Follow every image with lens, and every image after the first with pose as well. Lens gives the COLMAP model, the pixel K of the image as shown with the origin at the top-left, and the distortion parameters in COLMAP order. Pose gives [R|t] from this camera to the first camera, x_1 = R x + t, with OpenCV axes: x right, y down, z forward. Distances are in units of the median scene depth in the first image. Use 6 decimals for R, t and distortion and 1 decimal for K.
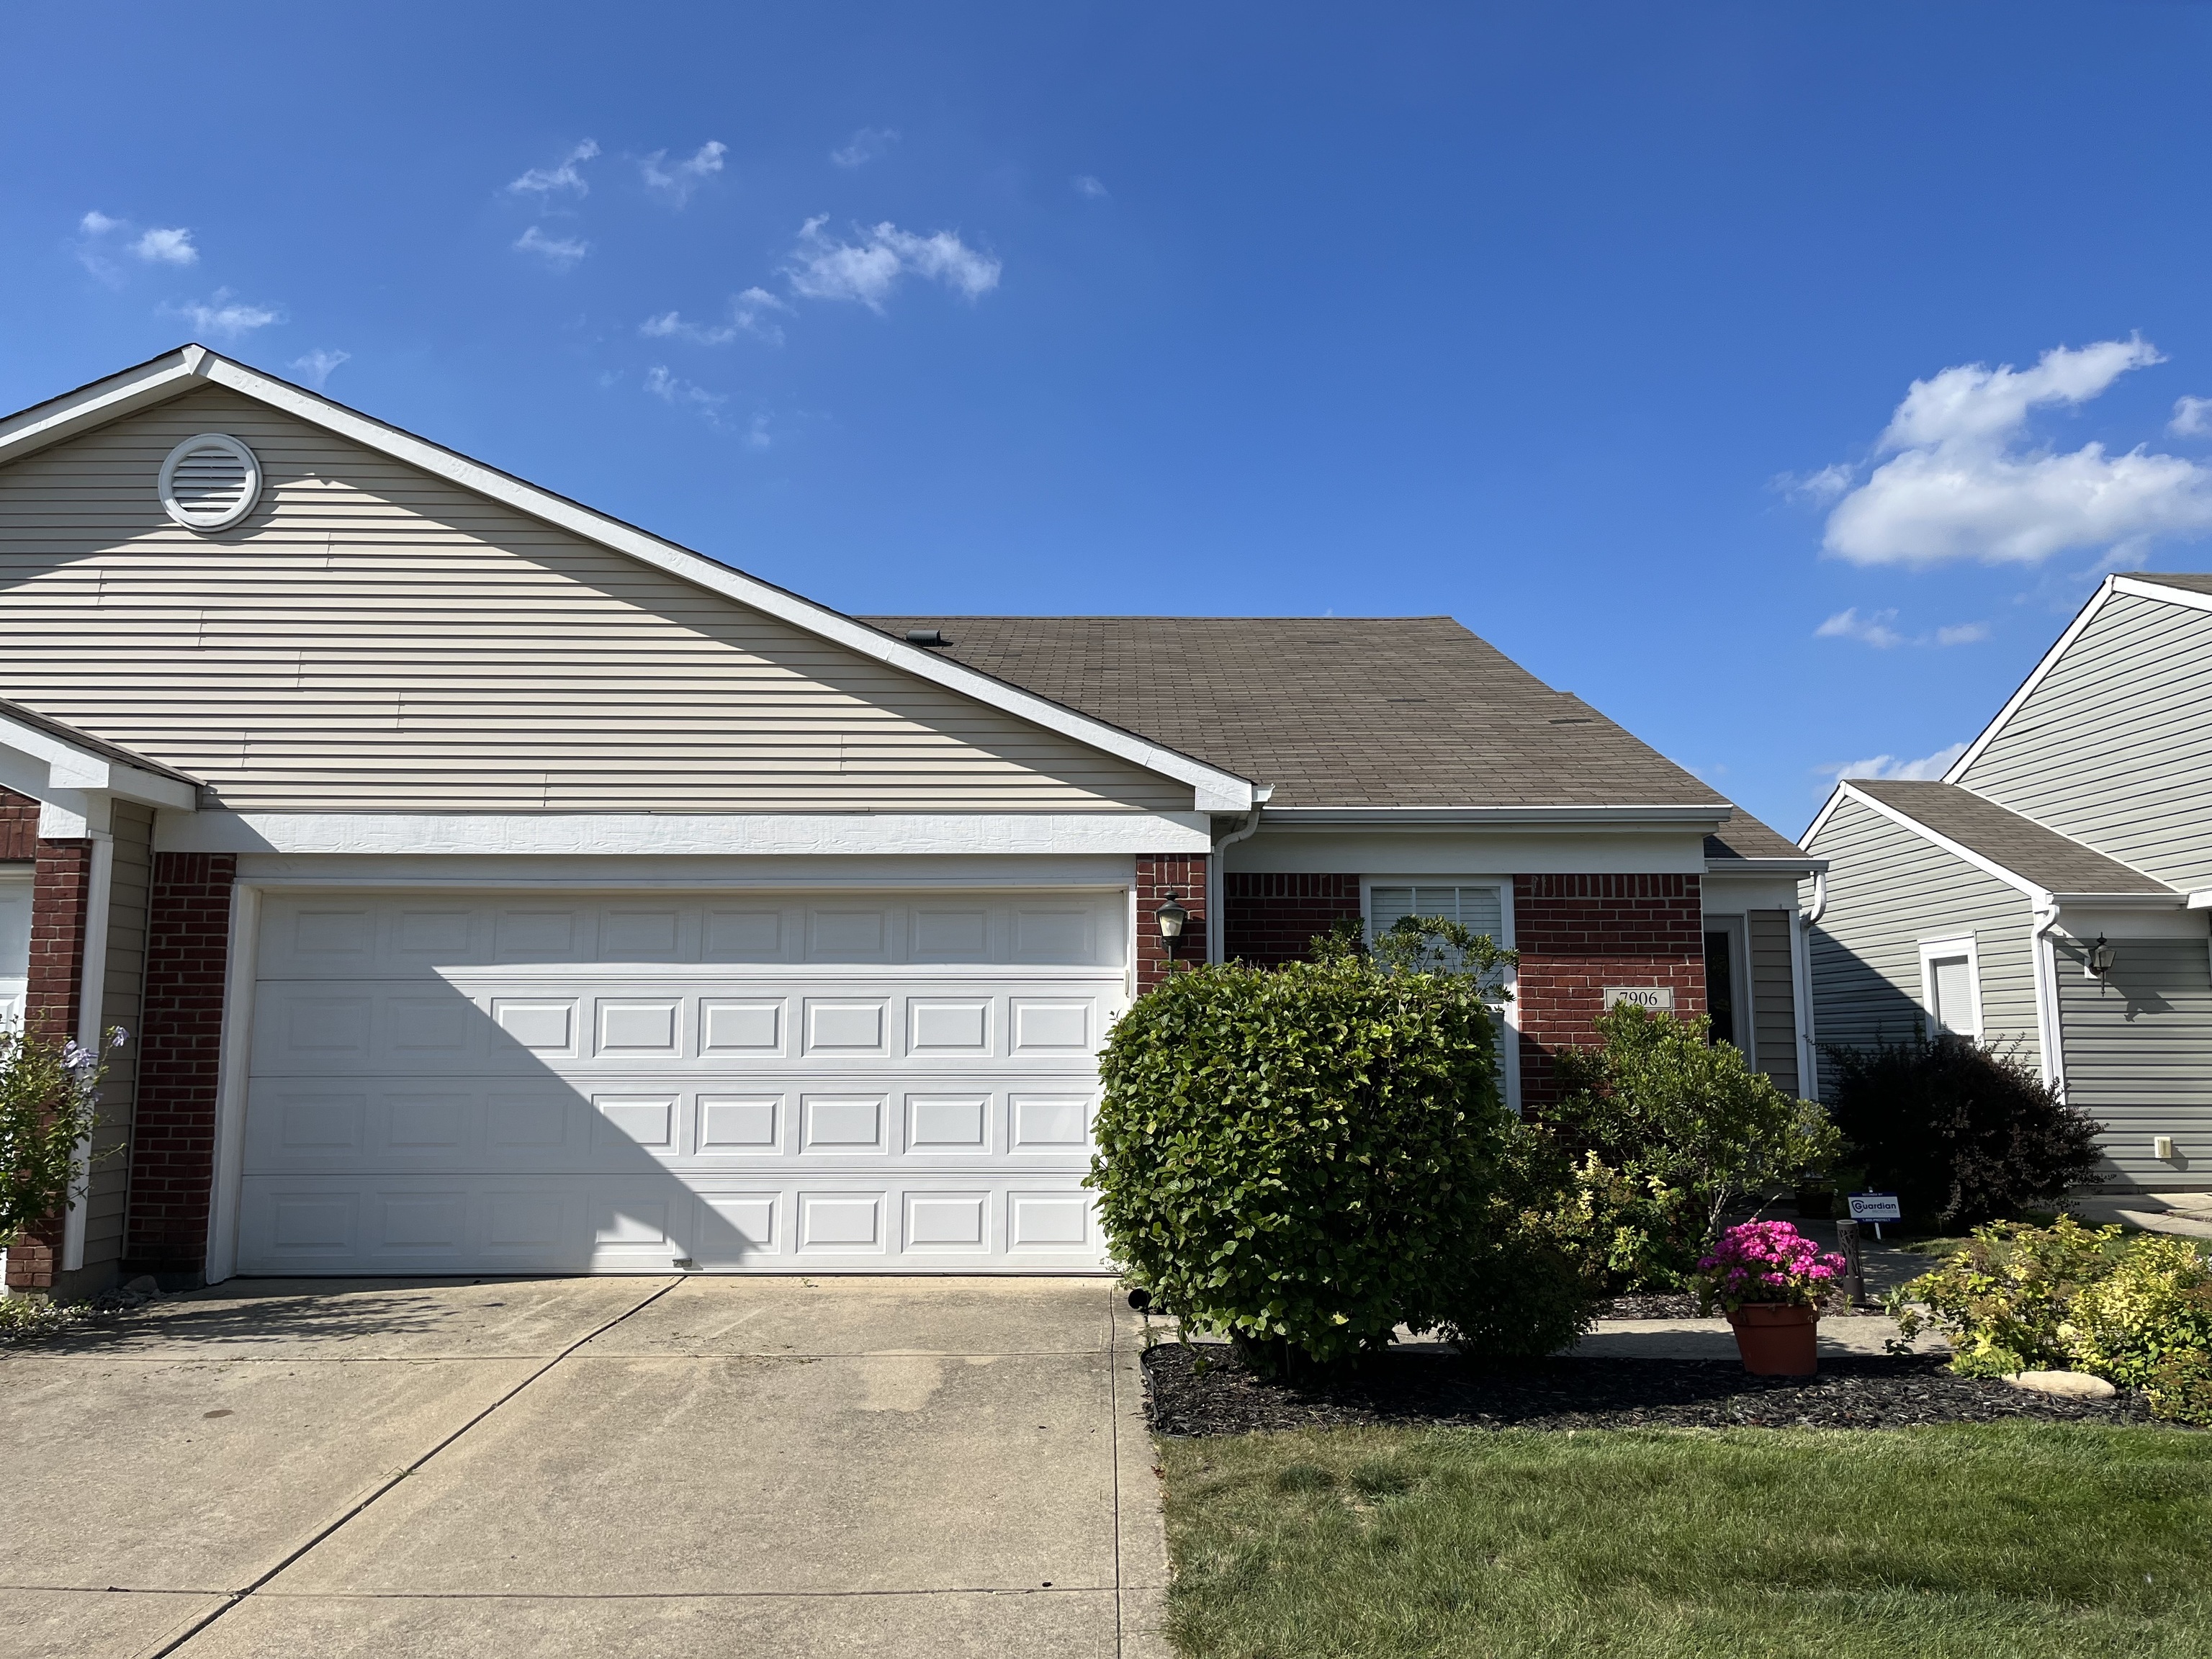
lens RADIAL K [[1644.6, 0, 1105.1], [0, 1644.6, 835.5], [0, 0, 1]] dist [0.031962, -0.048374]
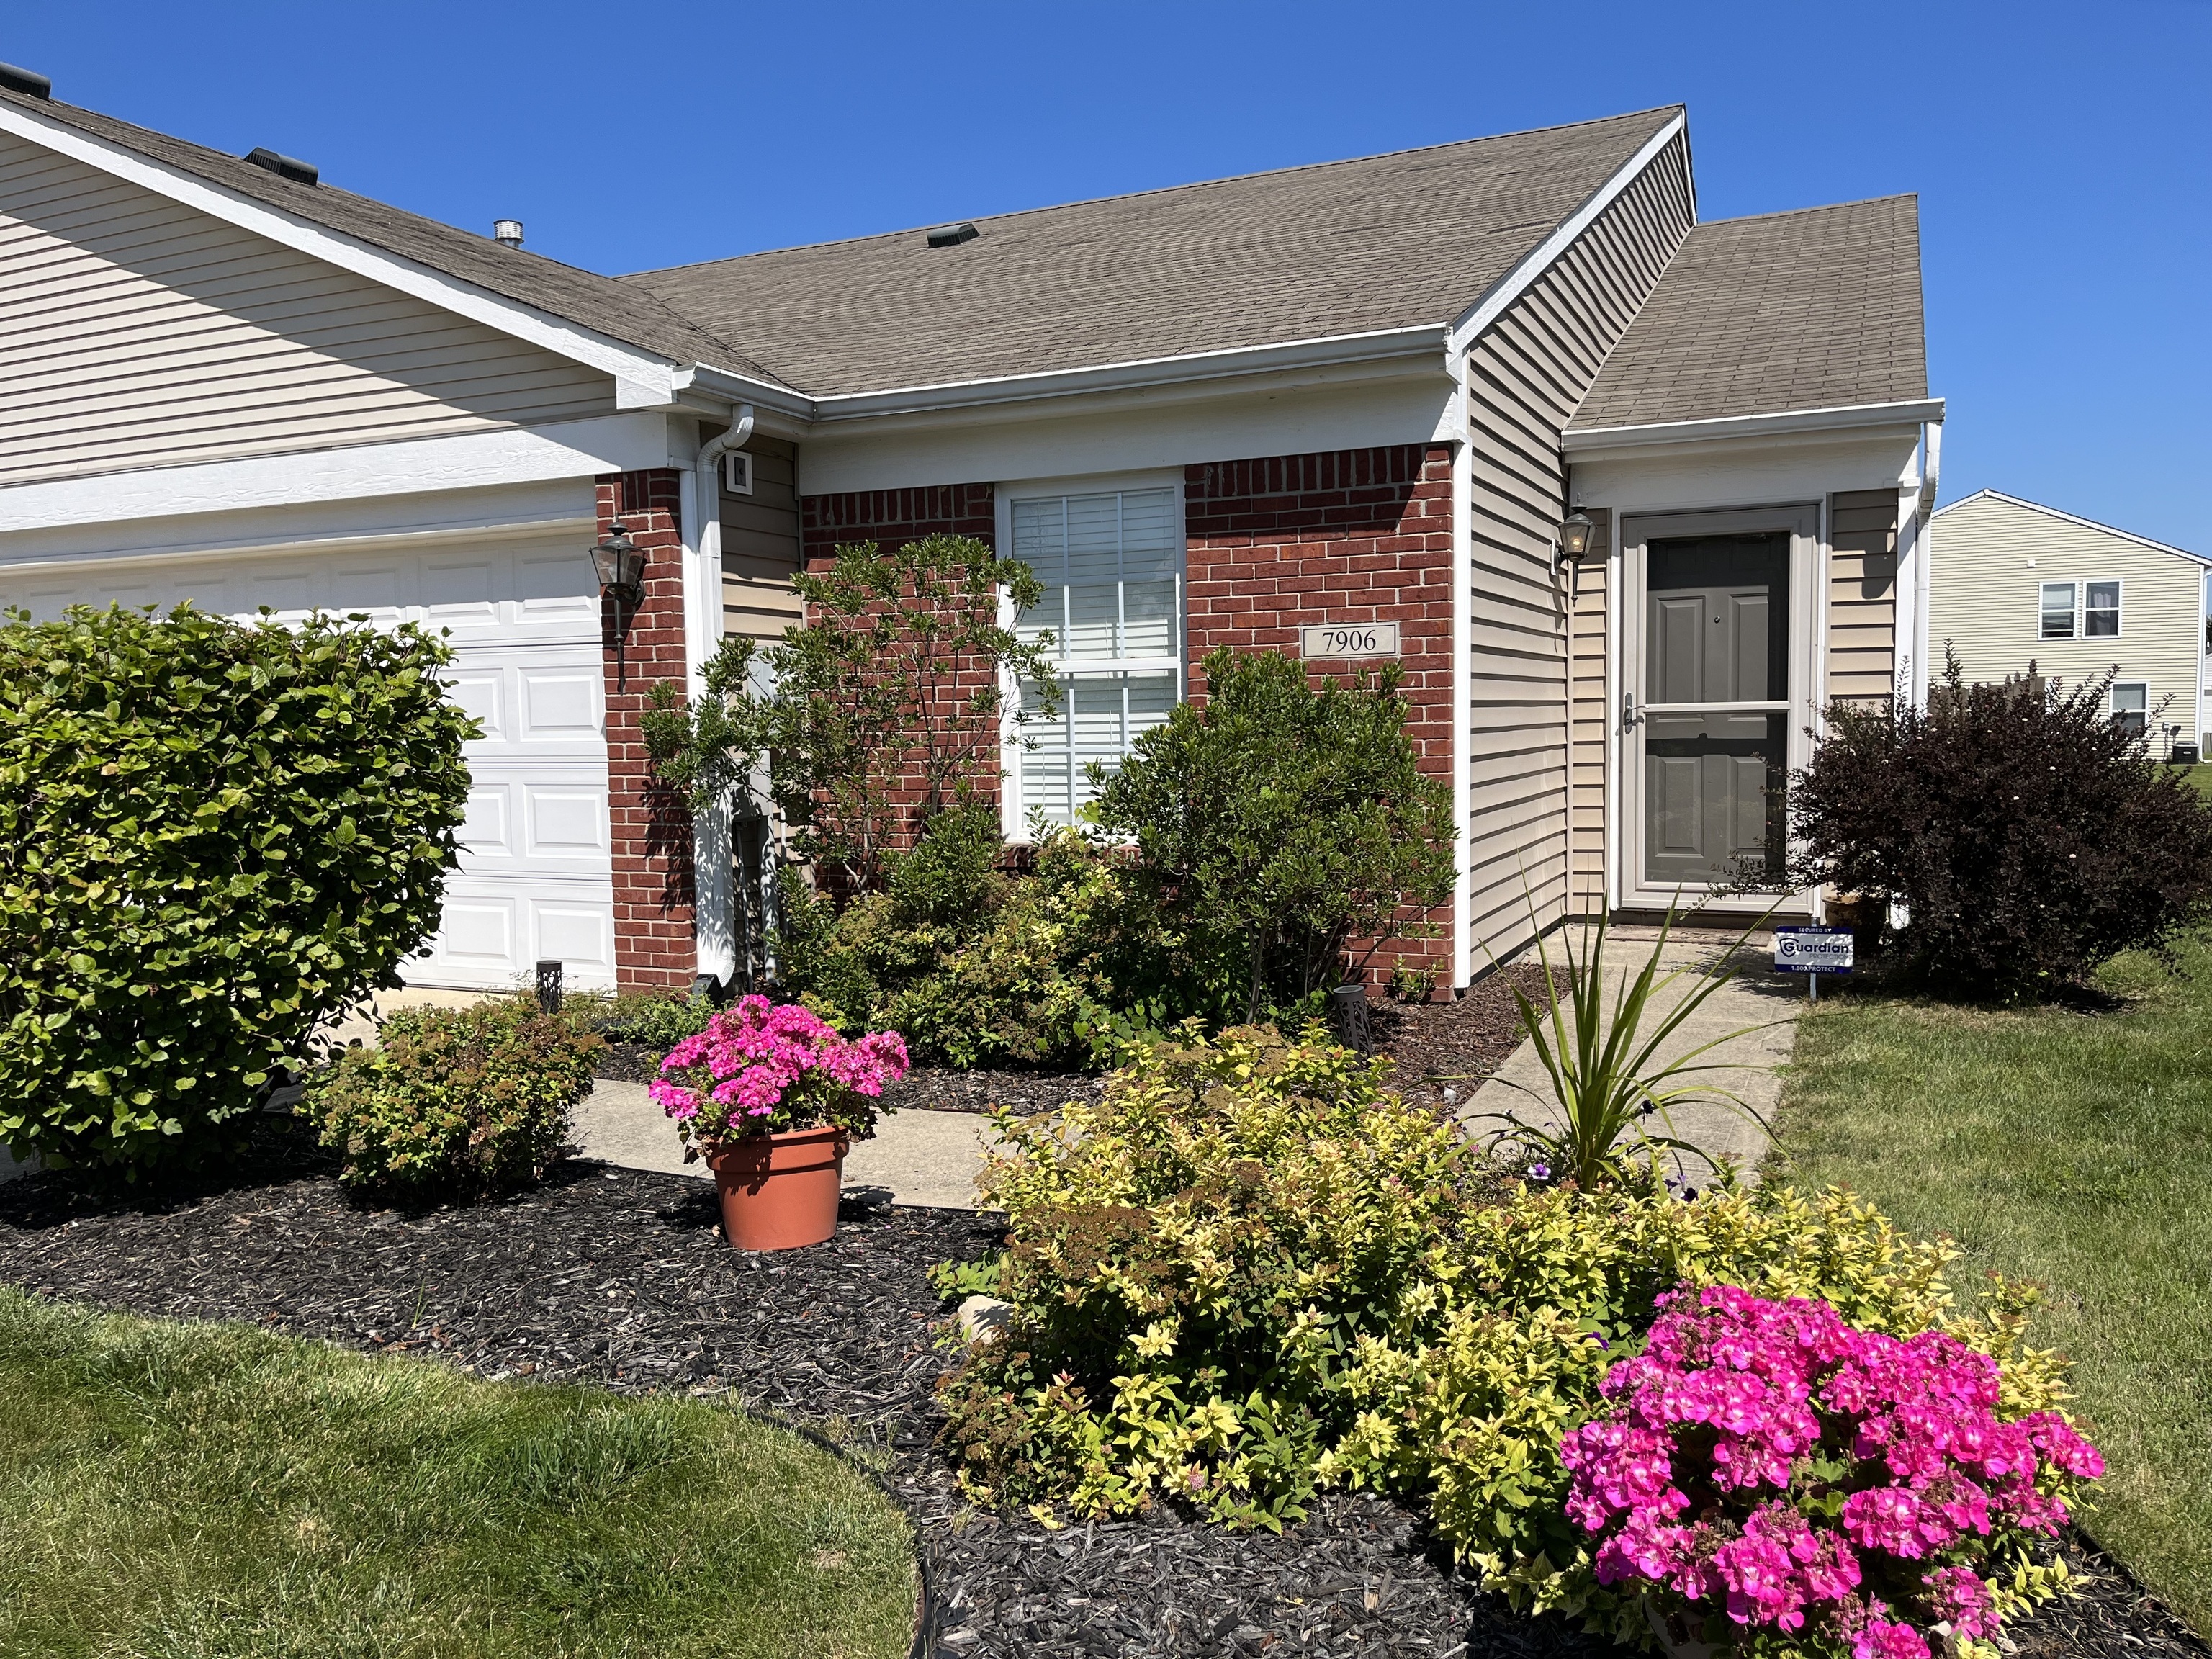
lens RADIAL K [[1644.6, 0, 1105.1], [0, 1644.6, 835.5], [0, 0, 1]] dist [0.031962, -0.048374]
pose [[0.914981, 0.010582, -0.403357, 0.552434], [0.071896, 0.979383, 0.188783, 0.047140], [0.397039, -0.201733, 0.895357, 0.379811]]
